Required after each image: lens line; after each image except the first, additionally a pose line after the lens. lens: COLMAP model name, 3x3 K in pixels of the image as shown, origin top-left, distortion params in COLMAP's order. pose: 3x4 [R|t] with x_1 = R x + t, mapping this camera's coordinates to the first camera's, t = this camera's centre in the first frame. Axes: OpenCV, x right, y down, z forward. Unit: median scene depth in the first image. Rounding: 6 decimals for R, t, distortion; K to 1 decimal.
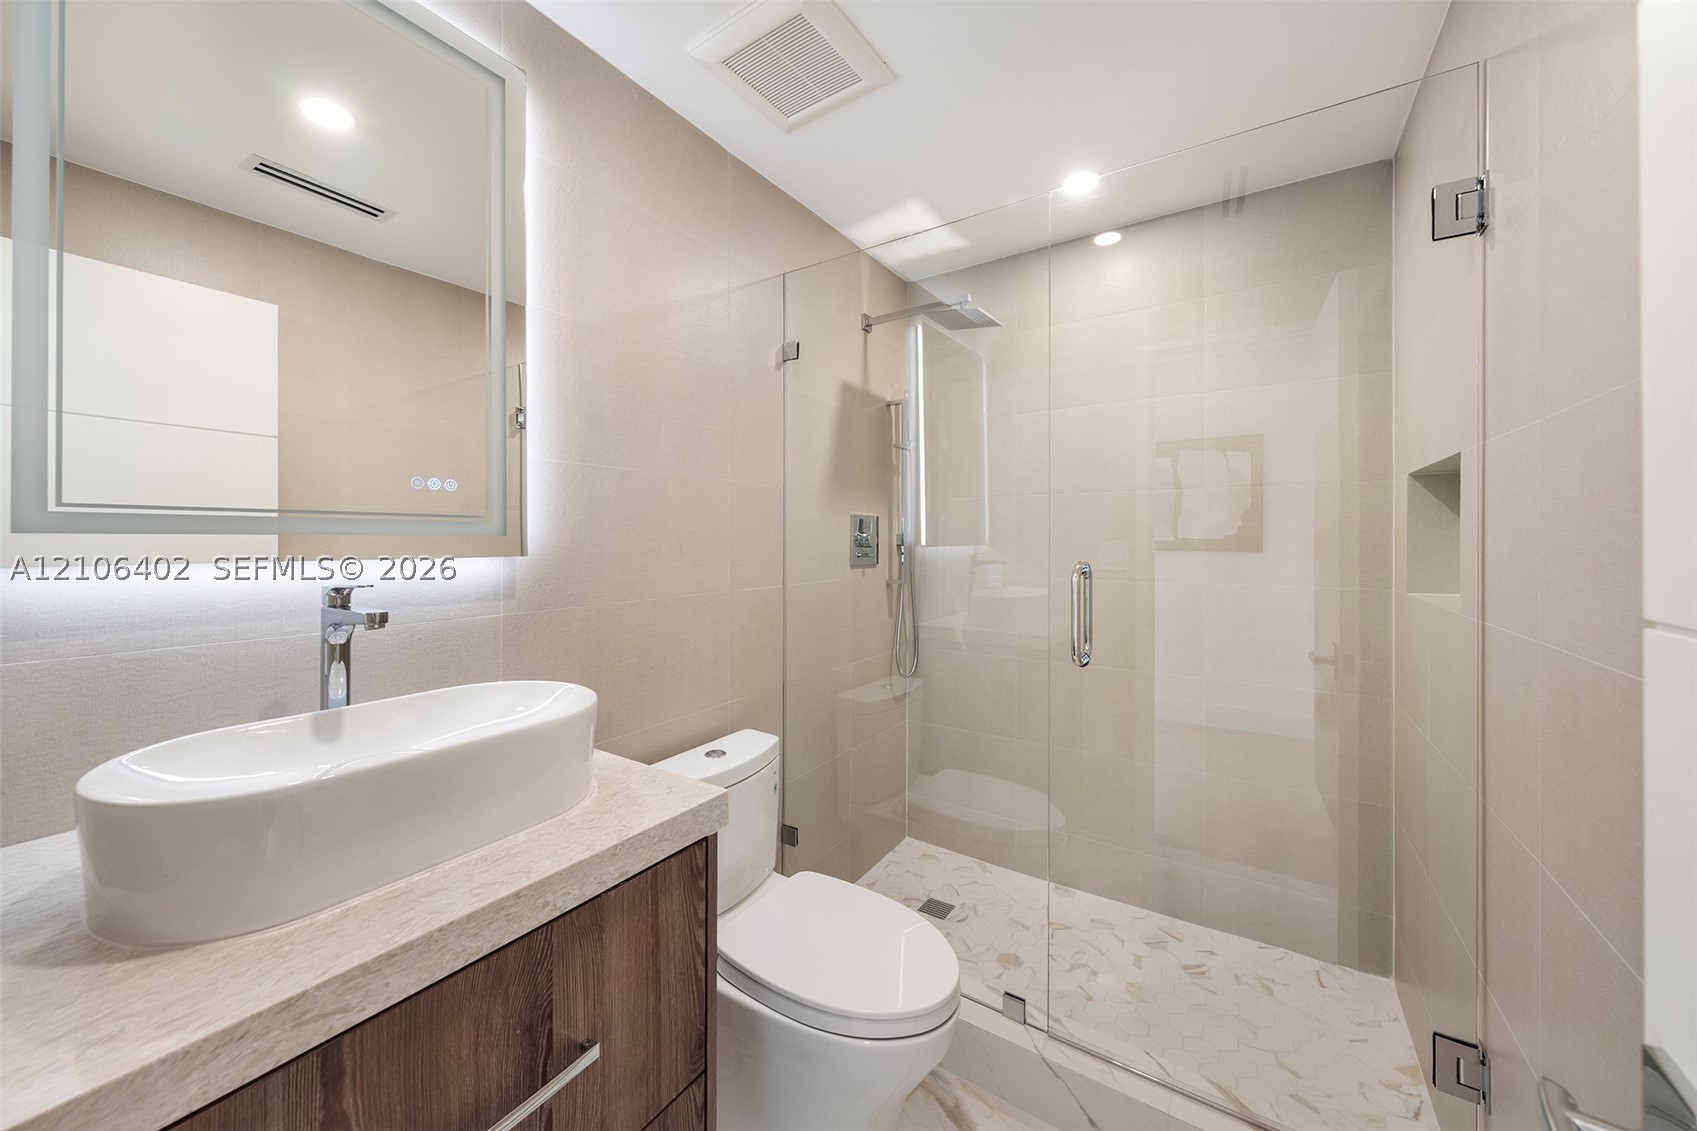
lens RADIAL K [[613.3, 0, 856.8], [0, 613.3, 541.0], [0, 0, 1]] dist [0.001019, 0.000850]
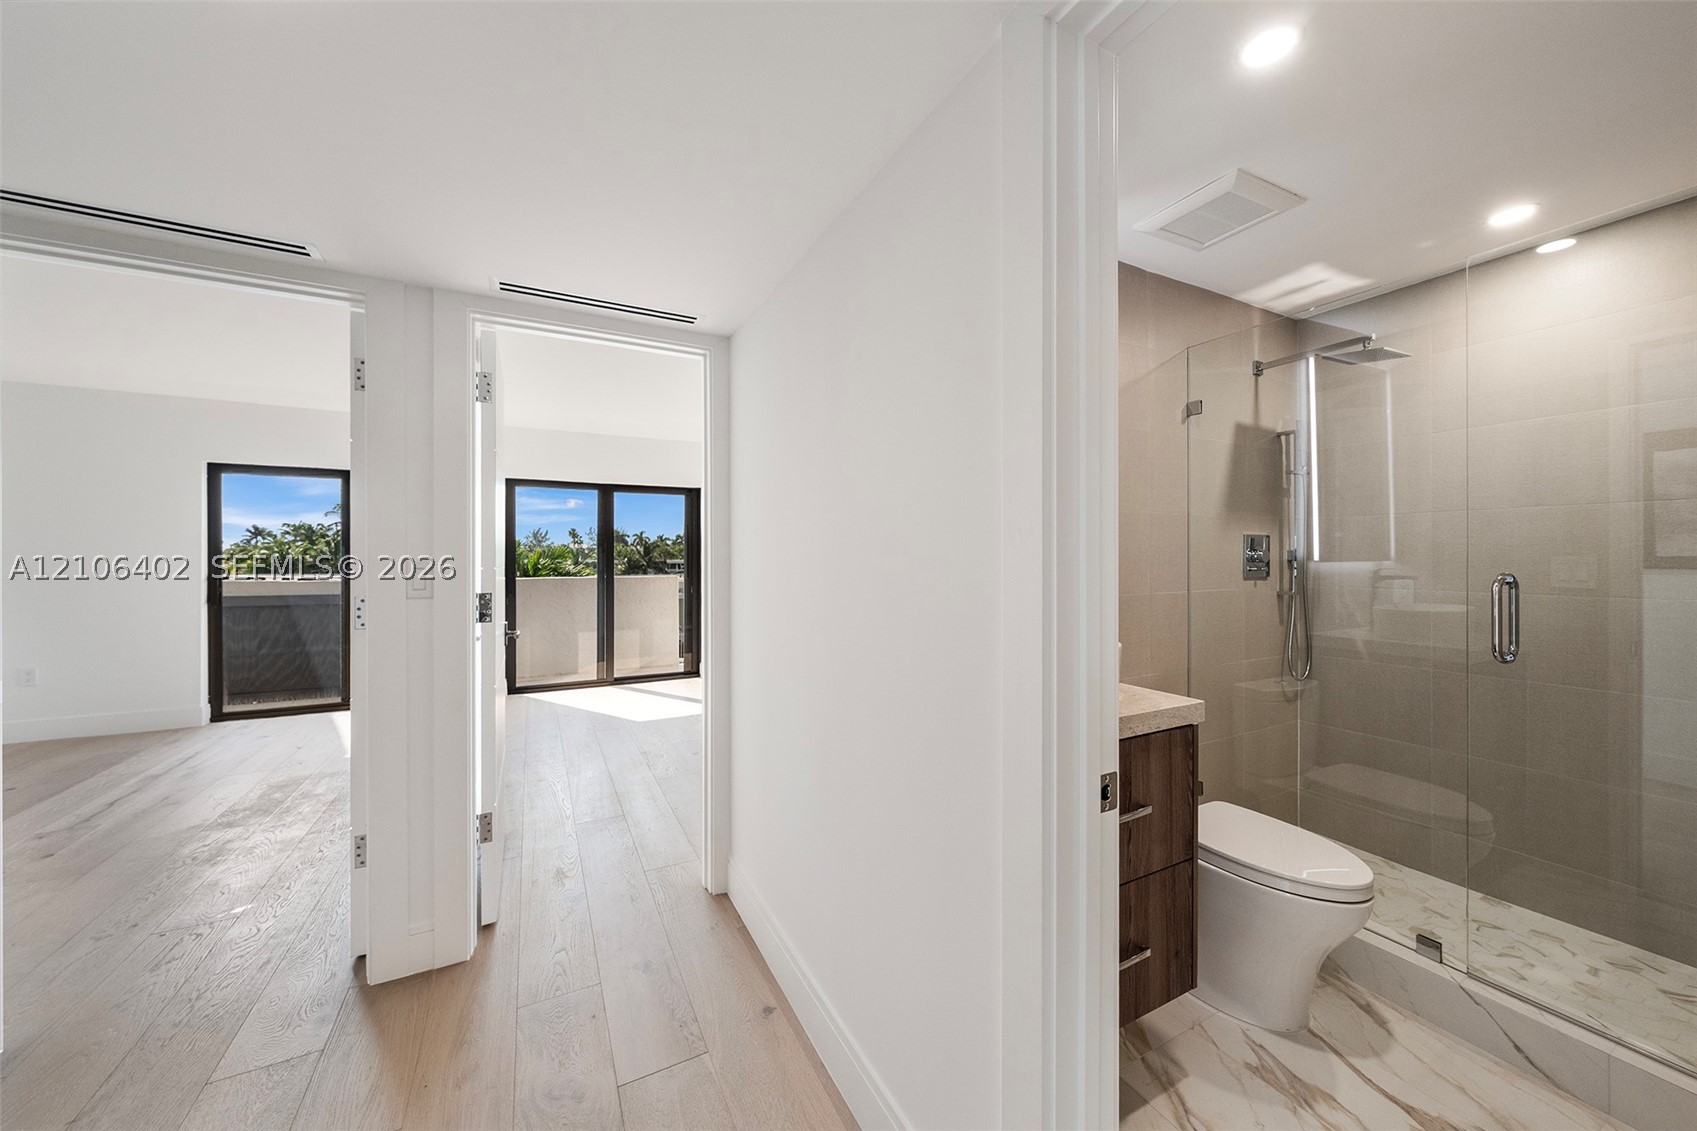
lens RADIAL K [[613.3, 0, 849.9], [0, 613.3, 558.1], [0, 0, 1]] dist [0.001019, 0.000850]
pose [[0.874579, -0.001862, -0.484879, -0.093478], [0.001895, 0.999998, -0.000422, 0.001265], [0.484879, -0.000549, 0.874581, -0.374534]]
